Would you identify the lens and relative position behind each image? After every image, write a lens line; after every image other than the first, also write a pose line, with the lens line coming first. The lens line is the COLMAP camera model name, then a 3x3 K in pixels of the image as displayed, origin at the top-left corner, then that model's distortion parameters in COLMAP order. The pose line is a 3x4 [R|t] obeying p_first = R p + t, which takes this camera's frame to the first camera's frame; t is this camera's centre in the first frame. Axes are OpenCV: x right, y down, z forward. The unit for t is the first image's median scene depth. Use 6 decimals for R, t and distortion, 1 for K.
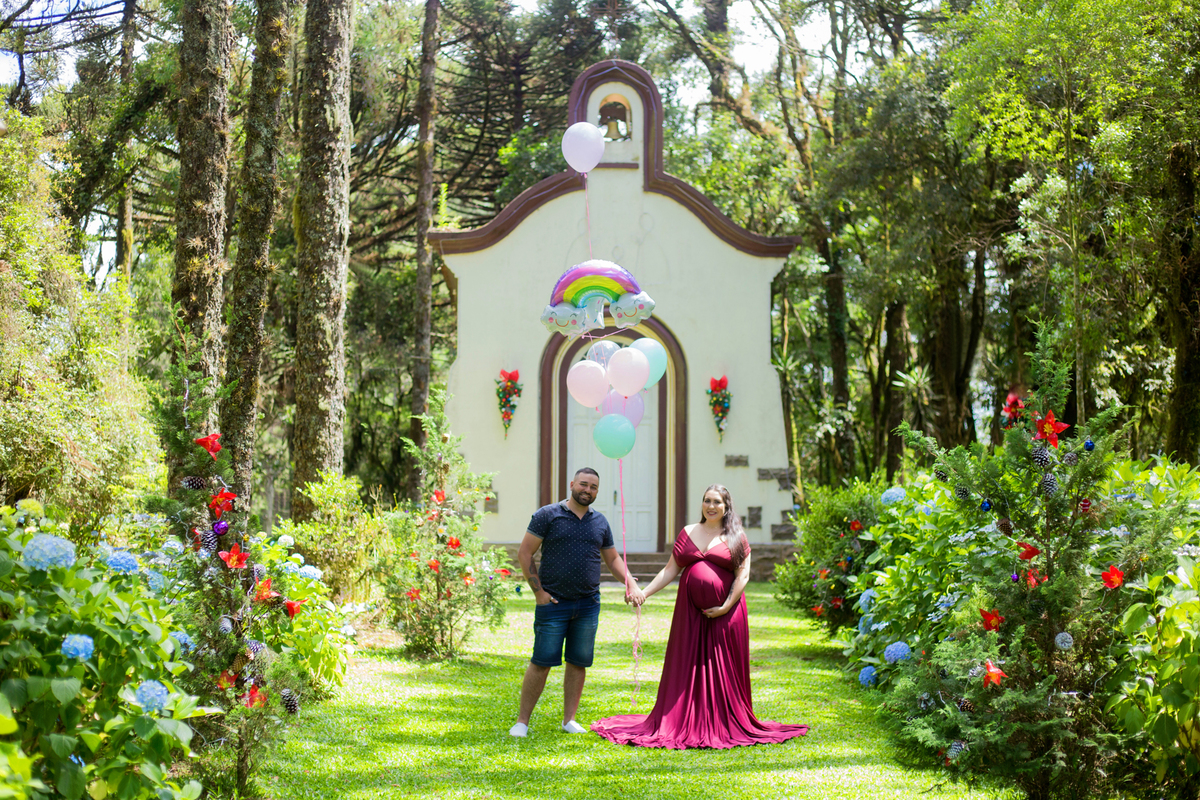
lens RADIAL K [[1751.5, 0, 600.0], [0, 1751.5, 400.0], [0, 0, 1]] dist [-0.116482, 0.125764]
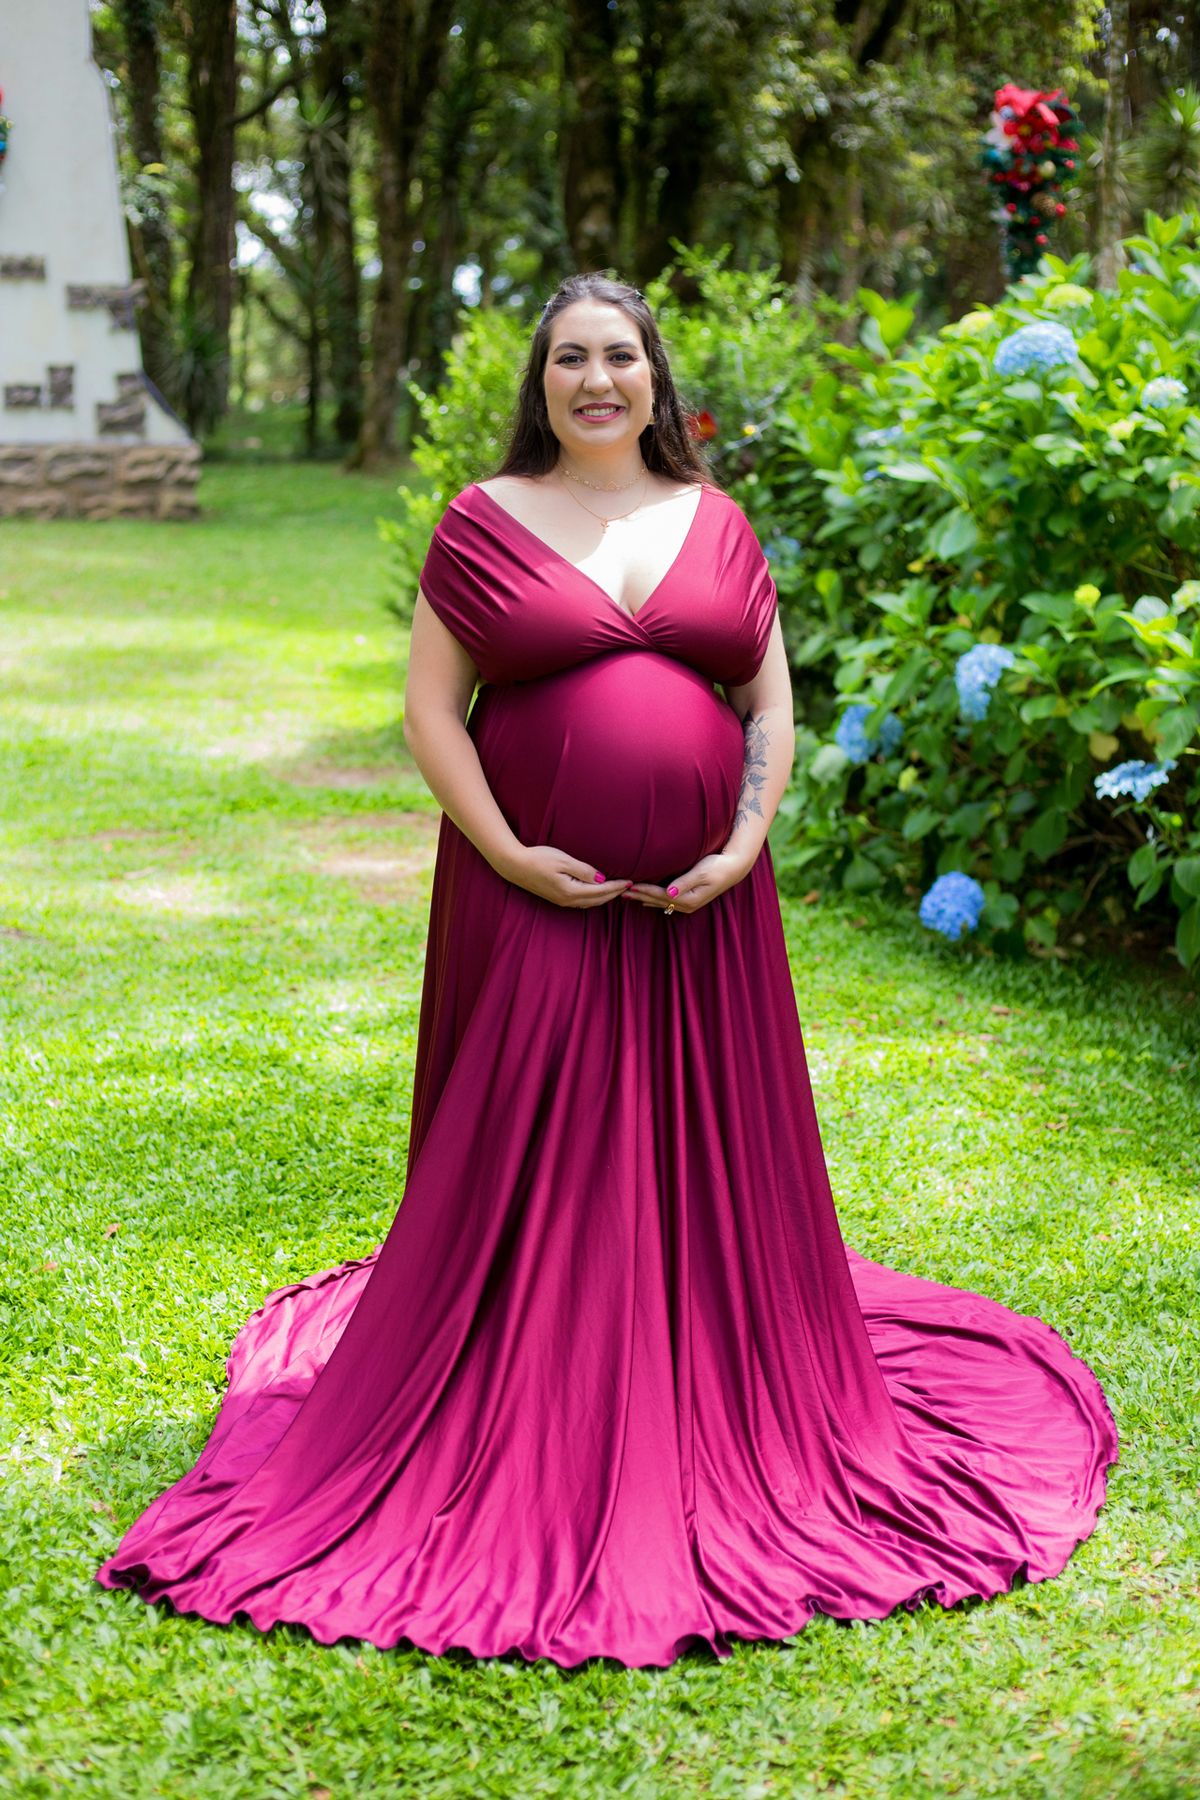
lens RADIAL K [[2627.2, 0, 600.0], [0, 2627.2, 900.0], [0, 0, 1]] dist [-0.116482, 0.125764]
pose [[0.931610, -0.059354, 0.358580, -0.066460], [-0.036068, 0.966609, 0.253705, 0.026929], [-0.361666, -0.249287, 0.898362, 0.446219]]
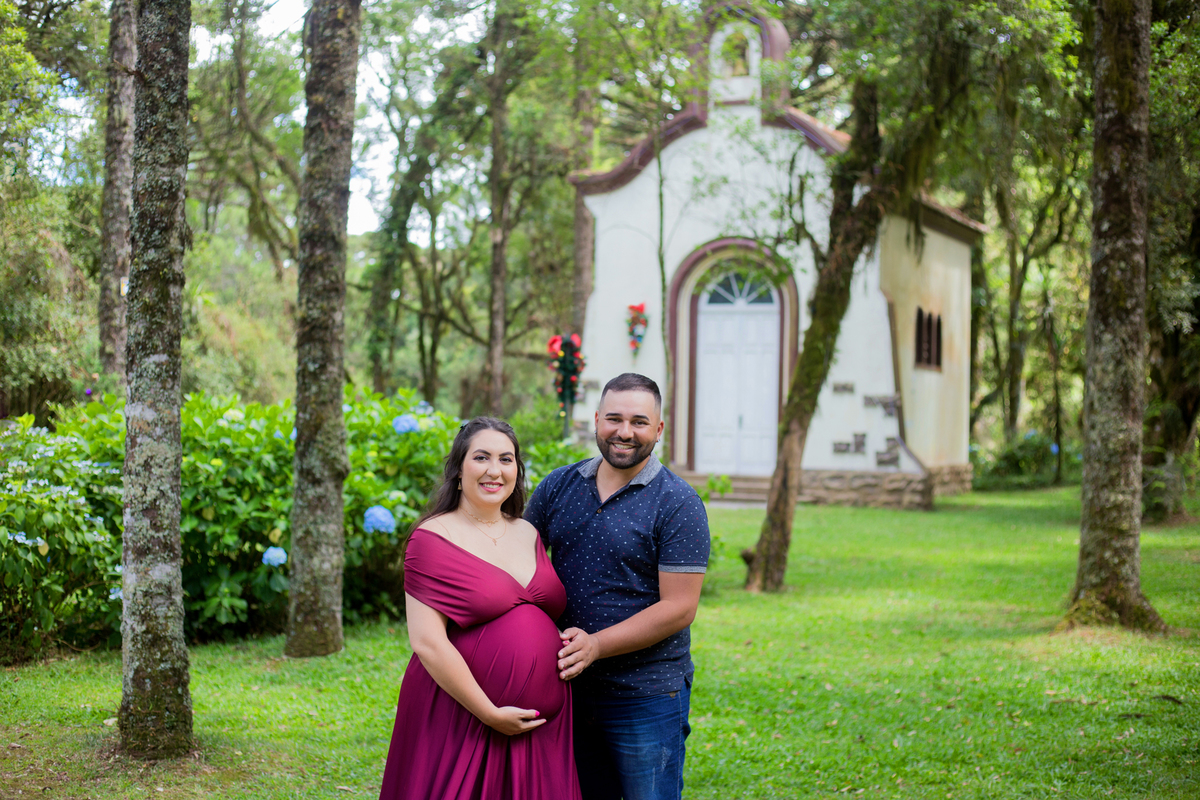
lens RADIAL K [[1751.5, 0, 600.0], [0, 1751.5, 400.0], [0, 0, 1]] dist [-0.116482, 0.125764]
pose [[0.884284, 0.010018, -0.466842, 0.719753], [0.014093, 0.998742, 0.048126, -0.015060], [0.466737, -0.049136, 0.883030, 0.065857]]
